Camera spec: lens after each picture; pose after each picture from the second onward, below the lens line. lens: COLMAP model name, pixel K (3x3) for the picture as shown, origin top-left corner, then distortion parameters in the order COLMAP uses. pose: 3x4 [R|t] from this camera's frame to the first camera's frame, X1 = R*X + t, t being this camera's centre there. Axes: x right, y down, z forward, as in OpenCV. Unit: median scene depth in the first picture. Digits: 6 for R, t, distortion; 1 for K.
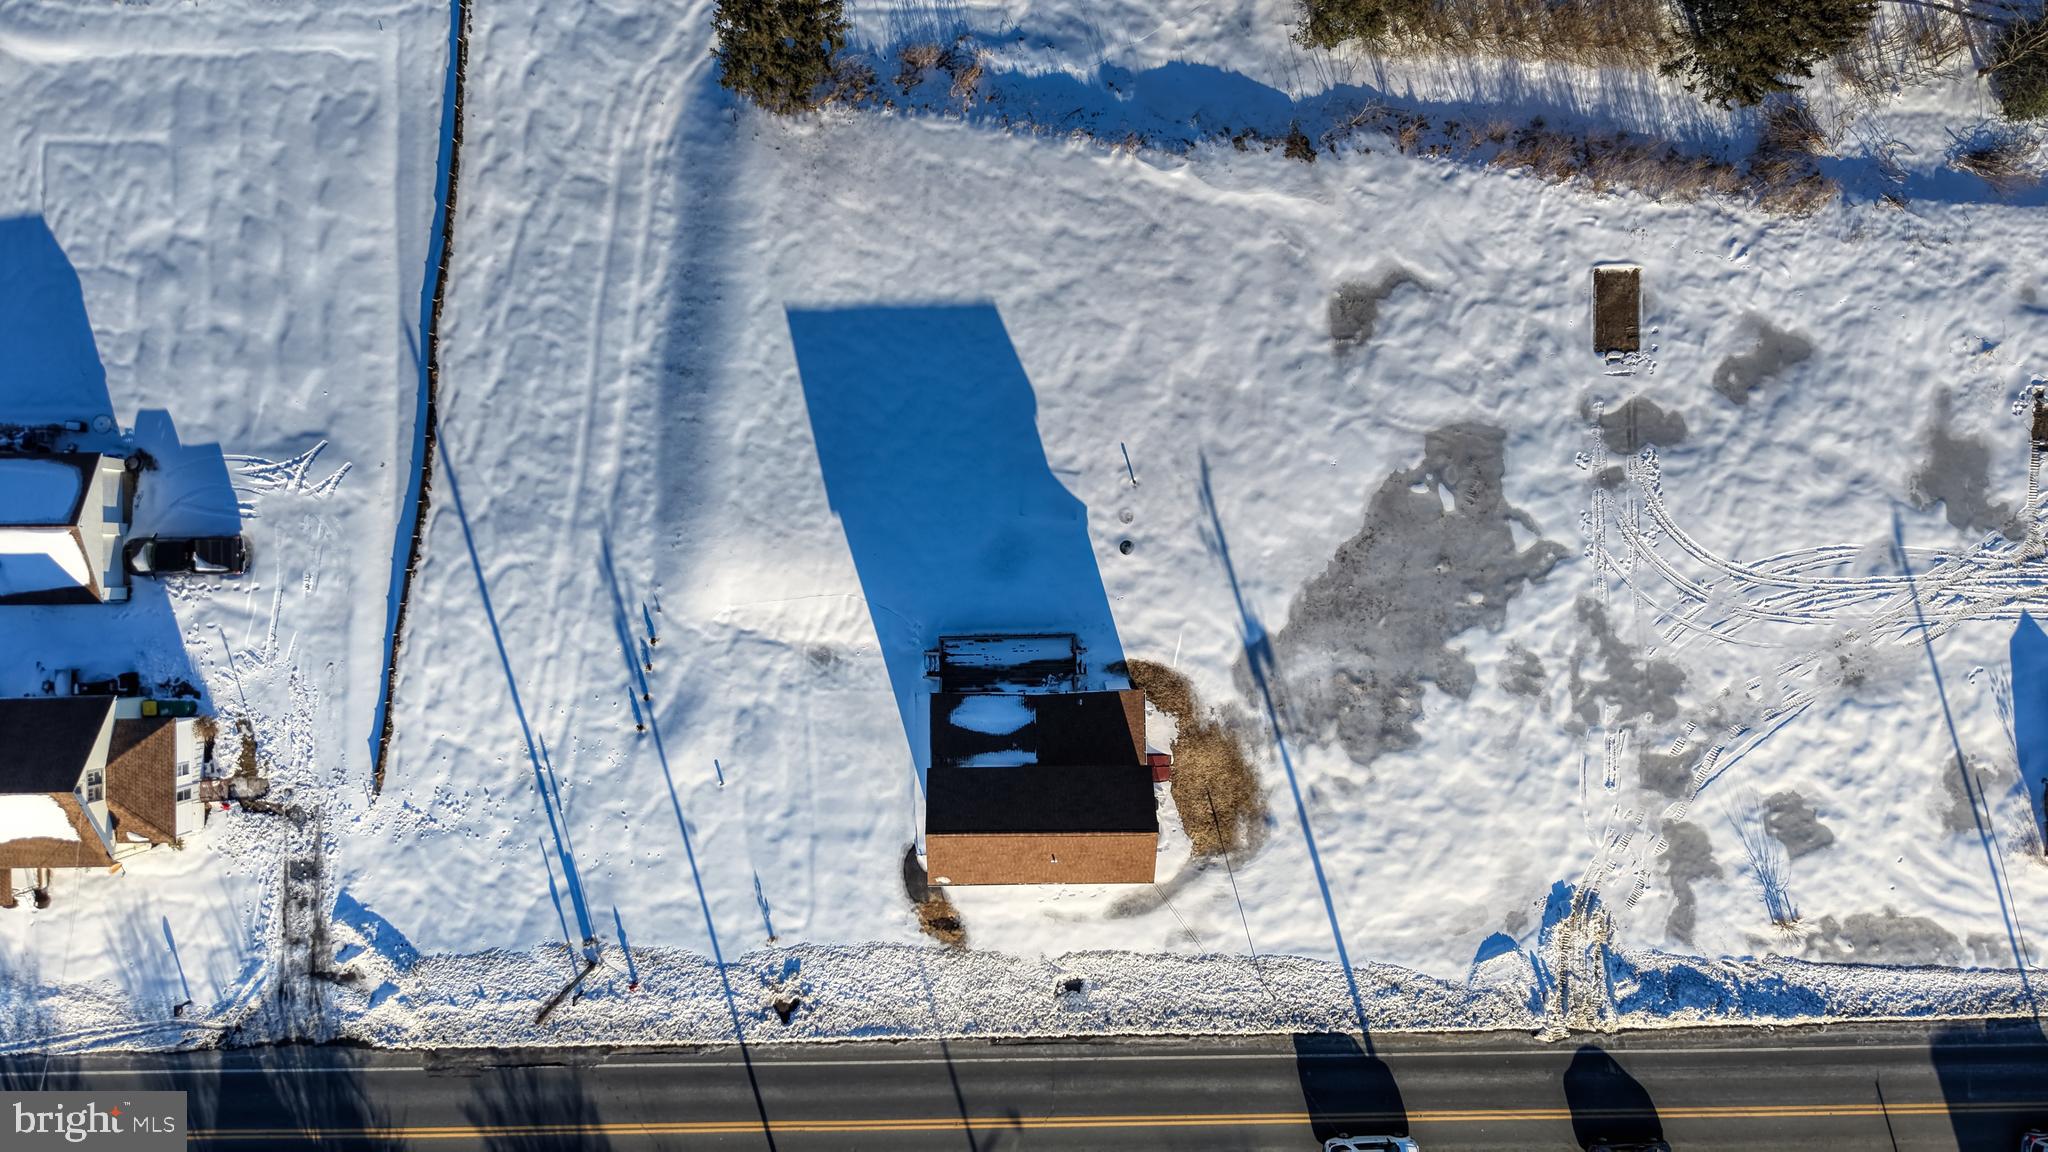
lens RADIAL K [[1379.4, 0, 1024.0], [0, 1379.4, 576.0], [0, 0, 1]] dist [0.048317, -0.064736]
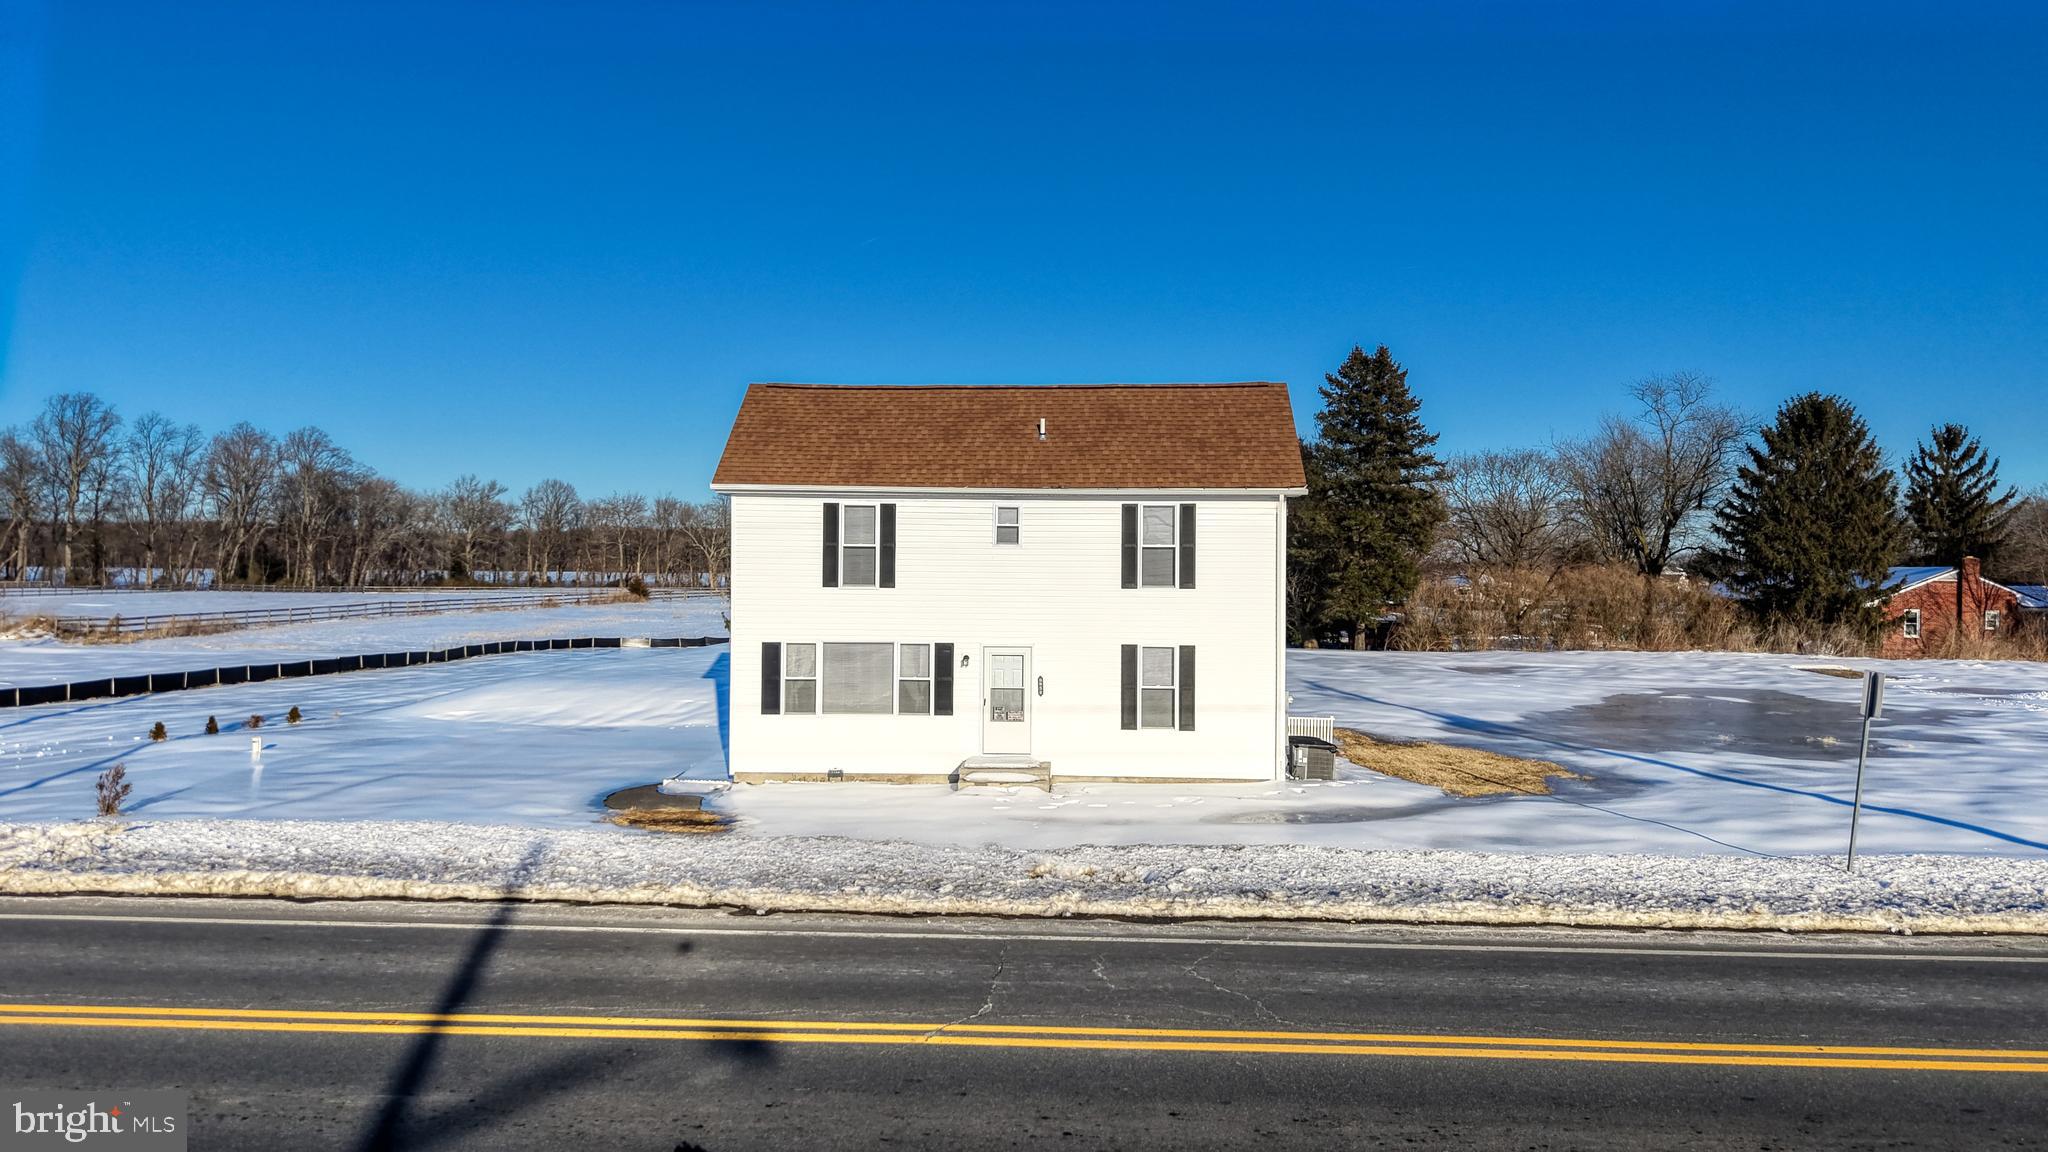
lens RADIAL K [[1379.4, 0, 1024.0], [0, 1379.4, 576.0], [0, 0, 1]] dist [0.048317, -0.064736]
pose [[0.998614, -0.007891, -0.052044, 0.034668], [-0.051977, 0.008425, -0.998613, 0.553728], [0.008319, 0.999933, 0.008003, 0.943791]]
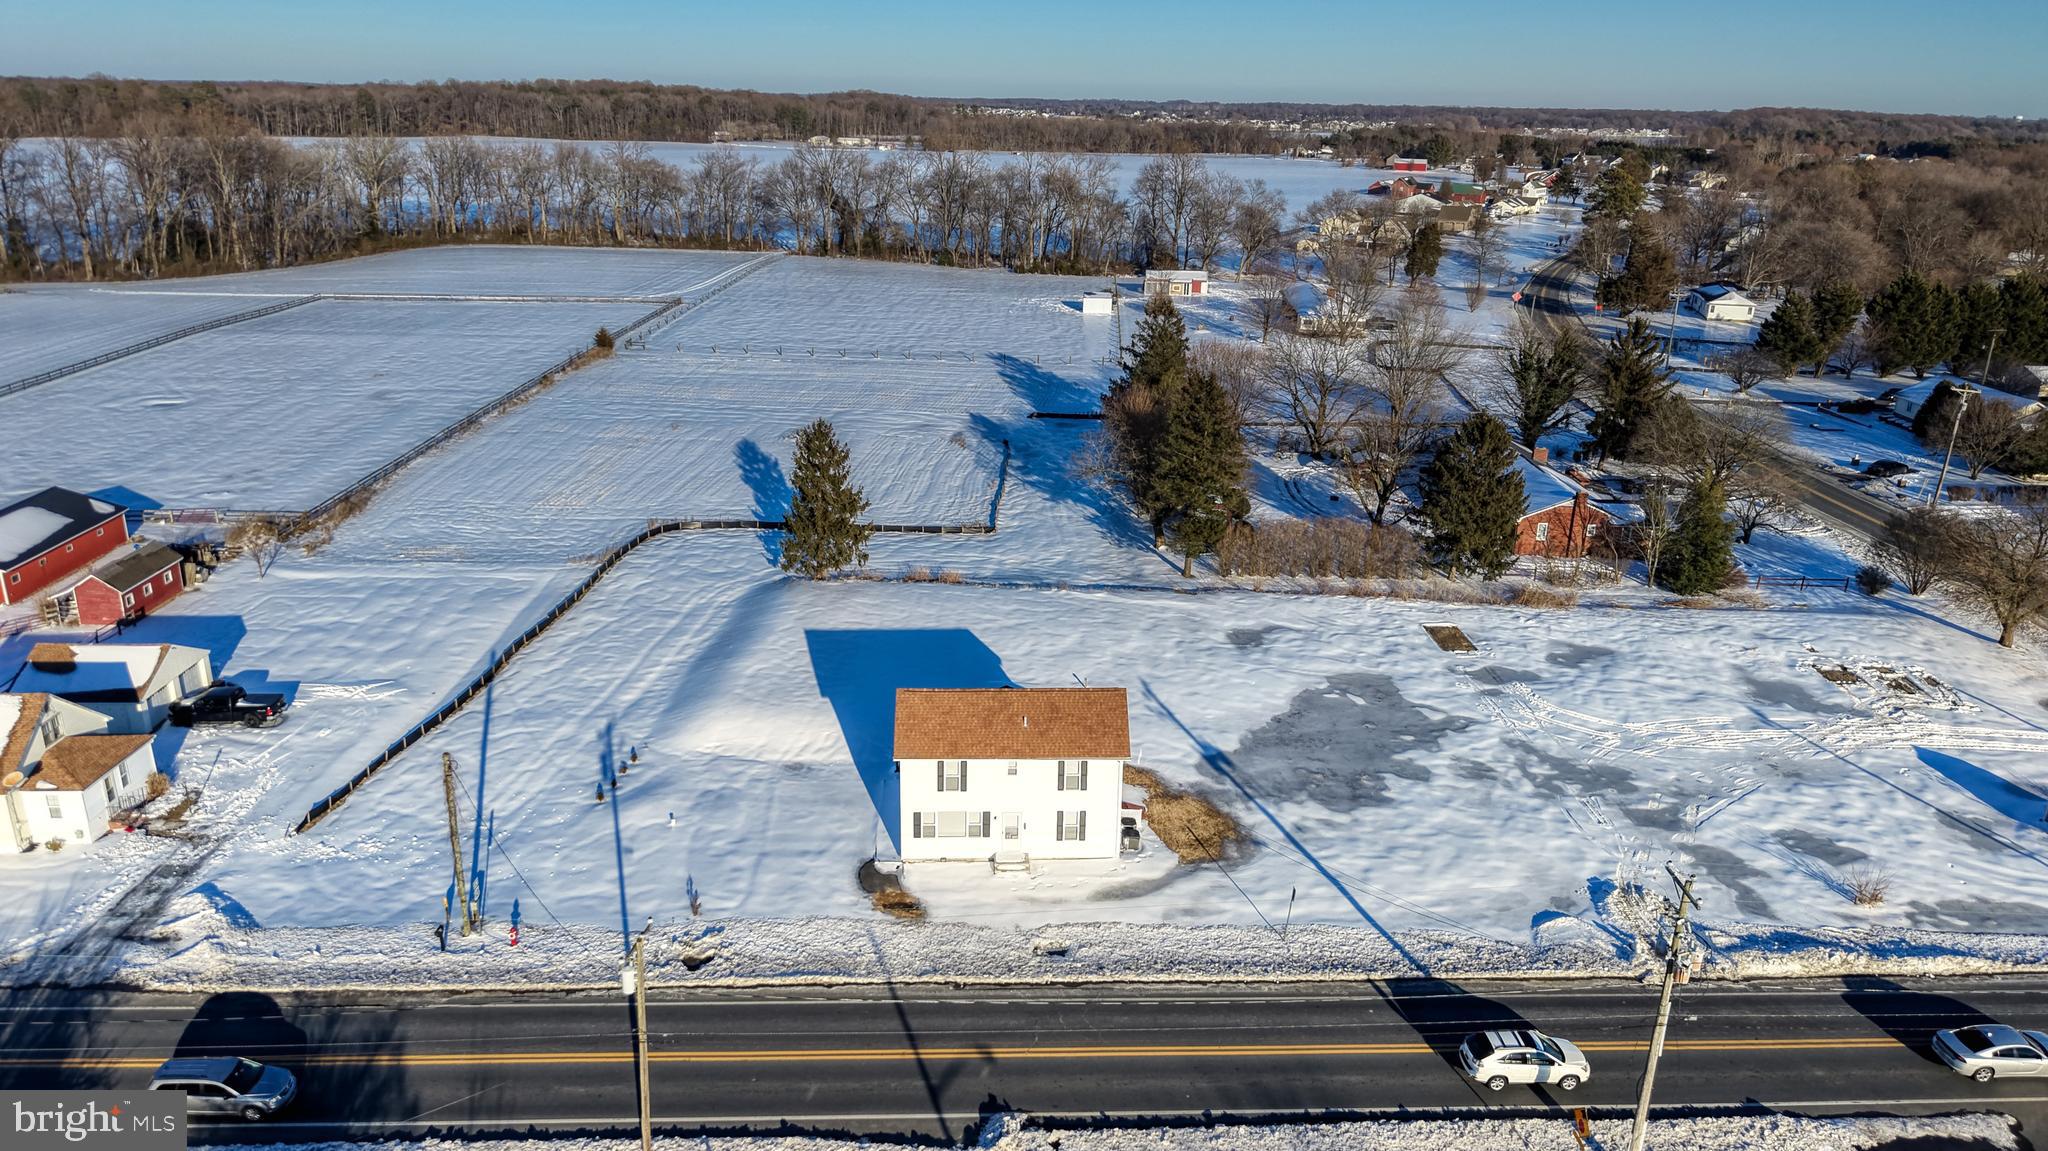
lens RADIAL K [[1381.2, 0, 1029.2], [0, 1381.2, 580.8], [0, 0, 1]] dist [0.031723, -0.036117]
pose [[0.999404, -0.006504, 0.033903, -0.006327], [0.034153, 0.329306, -0.943605, 0.992808], [-0.005027, 0.944201, 0.329332, 0.529578]]
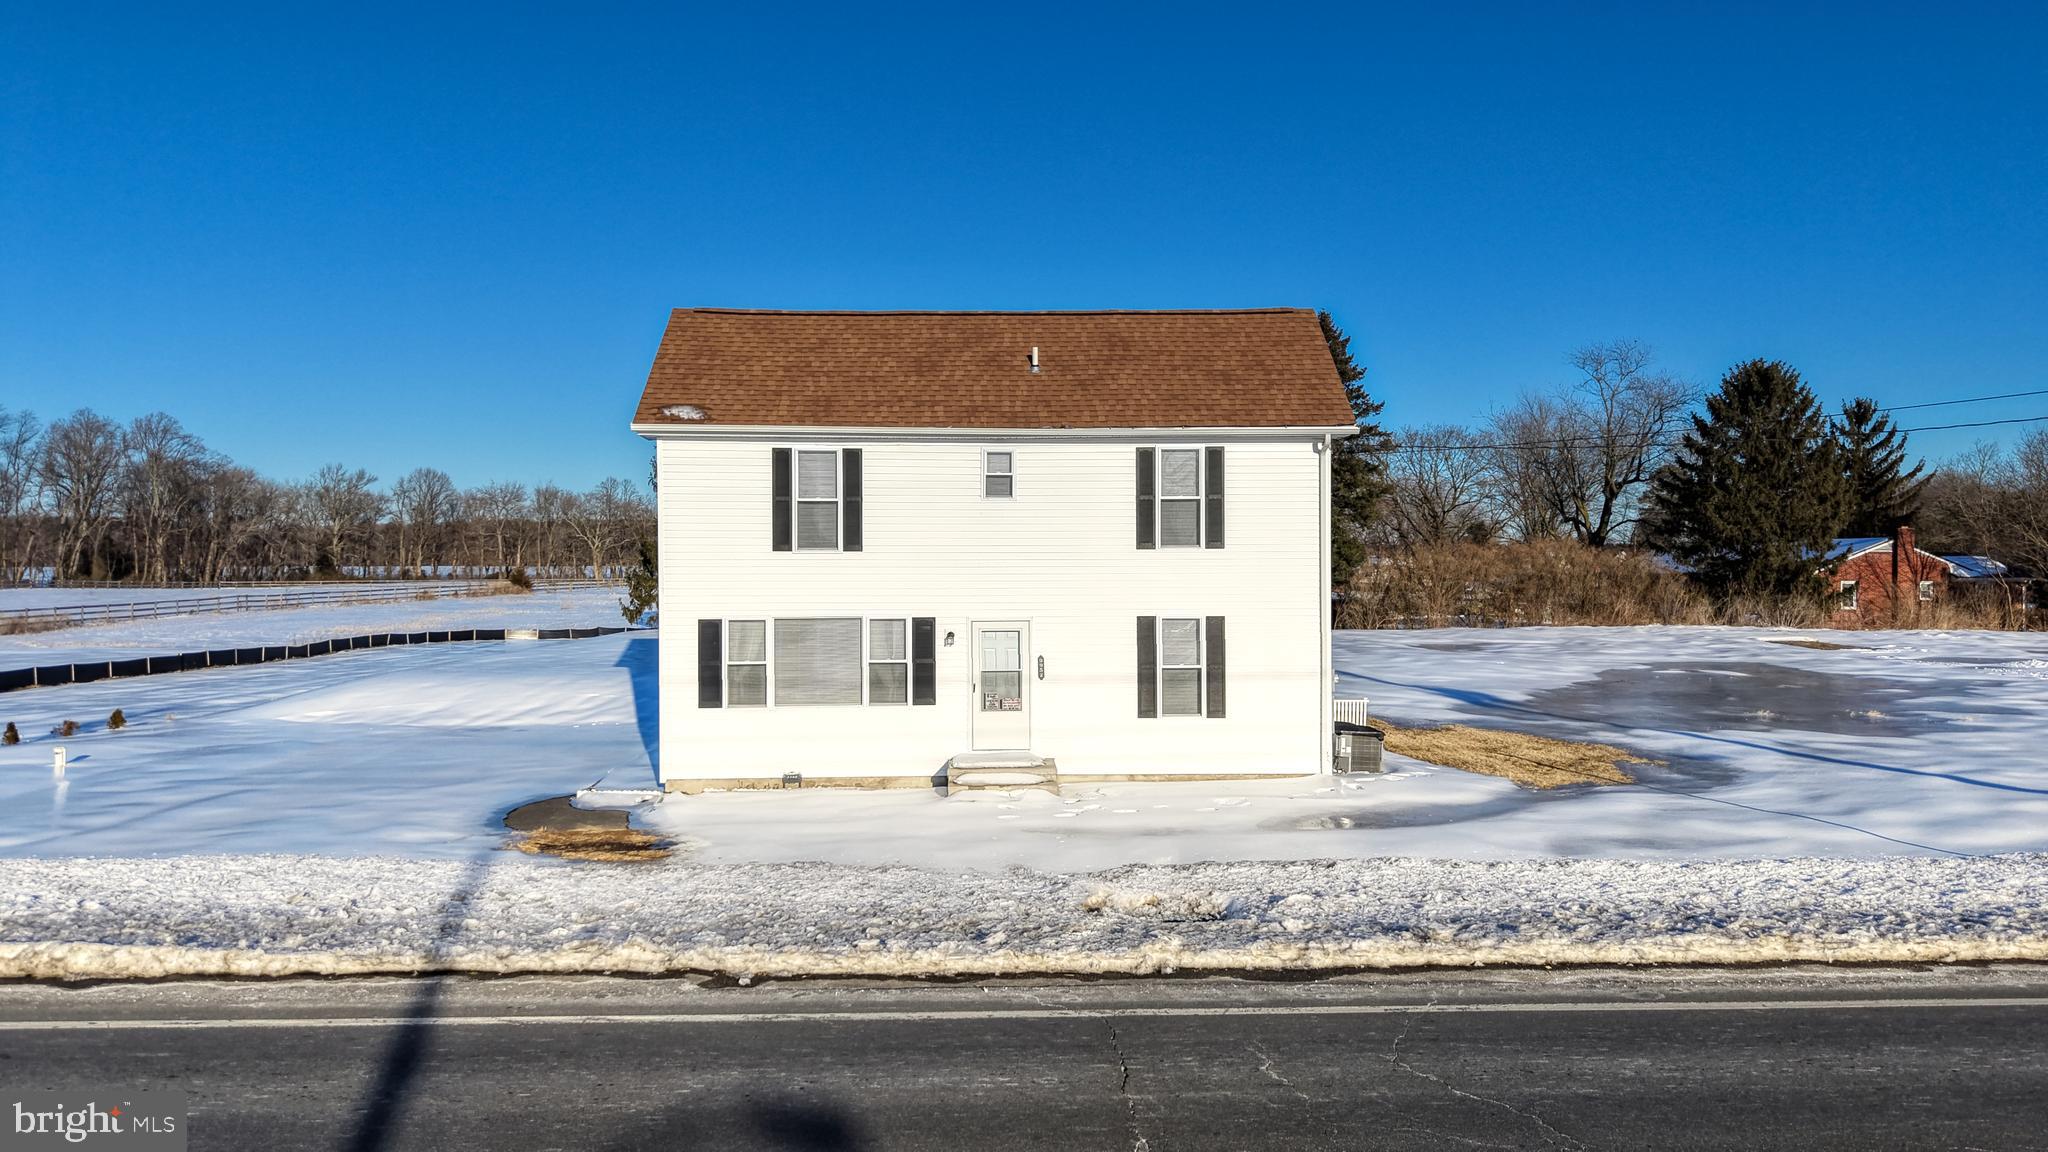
lens RADIAL K [[1381.2, 0, 1029.2], [0, 1381.2, 581.3], [0, 0, 1]] dist [0.031723, -0.036117]
pose [[0.999390, -0.018817, 0.029422, 0.009465], [0.029794, 0.019784, -0.999360, 0.493759], [0.018223, 0.999627, 0.020333, 0.950555]]
